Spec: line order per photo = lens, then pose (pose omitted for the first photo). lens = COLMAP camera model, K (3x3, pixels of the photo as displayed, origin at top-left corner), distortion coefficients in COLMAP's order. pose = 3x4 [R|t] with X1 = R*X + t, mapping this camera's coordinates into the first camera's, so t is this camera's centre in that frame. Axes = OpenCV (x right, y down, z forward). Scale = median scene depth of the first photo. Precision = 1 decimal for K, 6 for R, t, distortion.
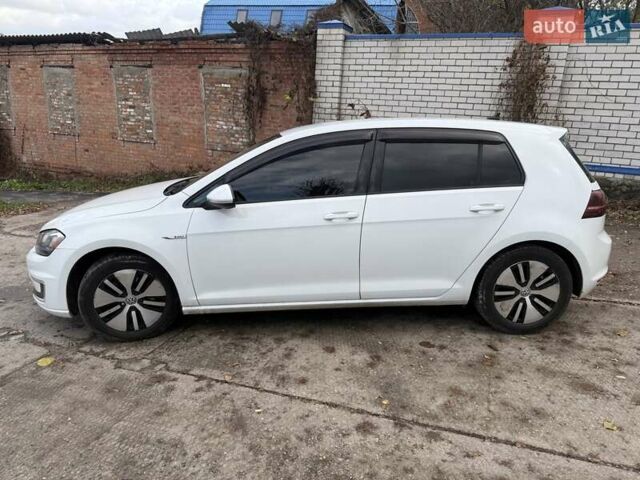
lens RADIAL K [[449.3, 0, 320.3], [0, 449.3, 250.2], [0, 0, 1]] dist [0.021264, -0.036230]
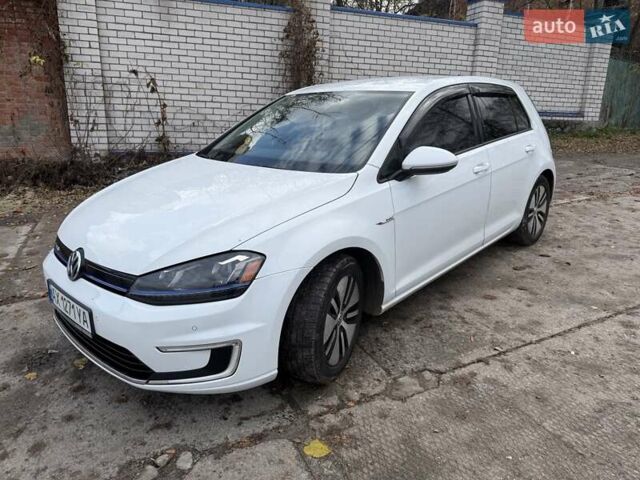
lens RADIAL K [[449.3, 0, 320.3], [0, 449.3, 250.2], [0, 0, 1]] dist [0.021264, -0.036230]
pose [[0.696194, -0.240999, 0.676191, -0.909991], [0.212733, 0.968913, 0.126302, -0.097613], [-0.685609, 0.055917, 0.725820, 0.486479]]
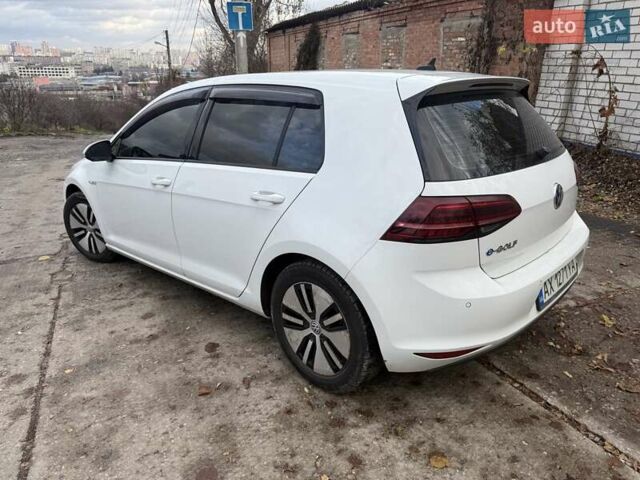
lens RADIAL K [[456.6, 0, 321.6], [0, 456.6, 240.7], [0, 0, 1]] dist [0.003659, -0.008360]
pose [[0.715873, 0.208202, -0.666467, 0.905090], [-0.169809, 0.977764, 0.123054, -0.123872], [0.677268, 0.025081, 0.735309, 0.501623]]
